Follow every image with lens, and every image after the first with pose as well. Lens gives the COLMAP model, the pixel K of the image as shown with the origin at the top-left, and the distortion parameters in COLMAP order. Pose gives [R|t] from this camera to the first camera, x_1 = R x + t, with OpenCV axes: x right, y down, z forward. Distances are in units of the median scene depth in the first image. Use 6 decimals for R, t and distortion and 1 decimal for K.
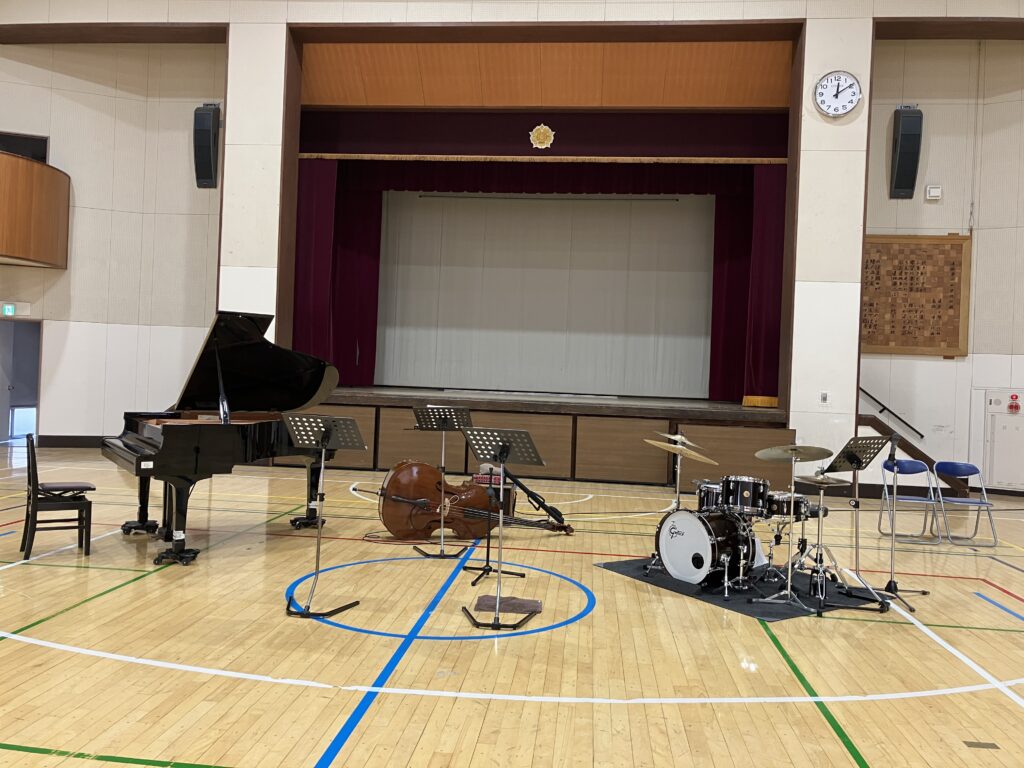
lens RADIAL K [[858.7, 0, 507.8], [0, 858.7, 384.6], [0, 0, 1]] dist [0.026339, -0.009886]
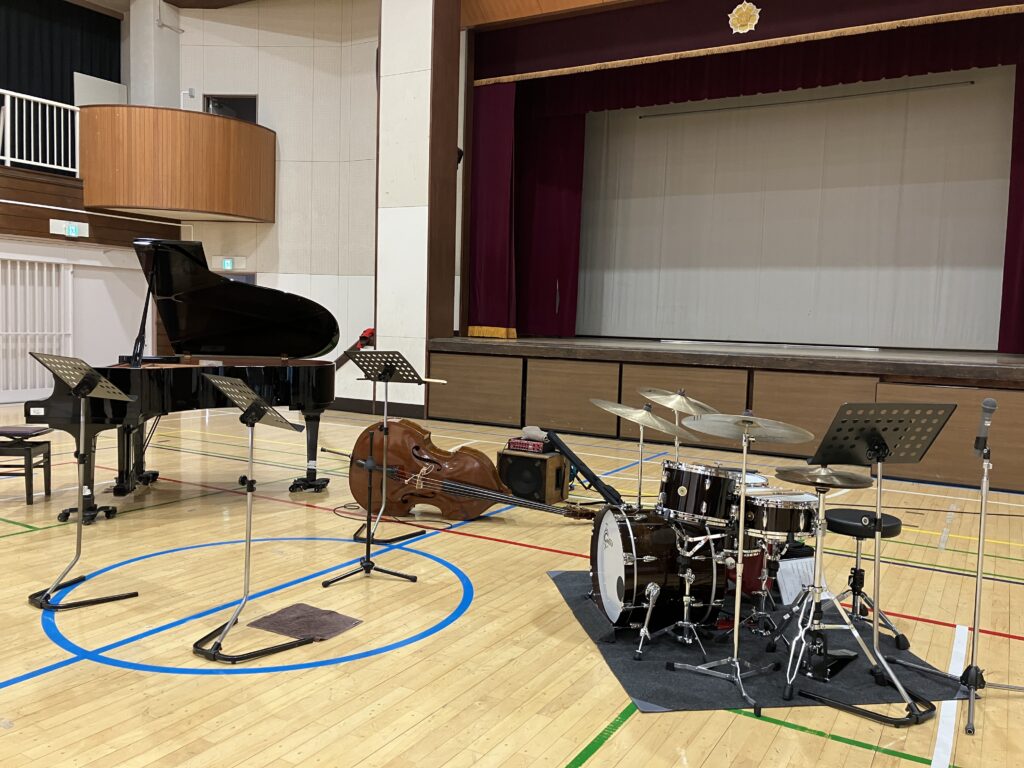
lens RADIAL K [[858.7, 0, 513.2], [0, 858.7, 381.8], [0, 0, 1]] dist [0.026339, -0.009886]
pose [[0.906483, 0.018567, -0.421834, 0.212872], [0.001162, 0.998919, 0.046465, 0.010567], [0.422240, -0.042610, 0.905482, 0.200425]]
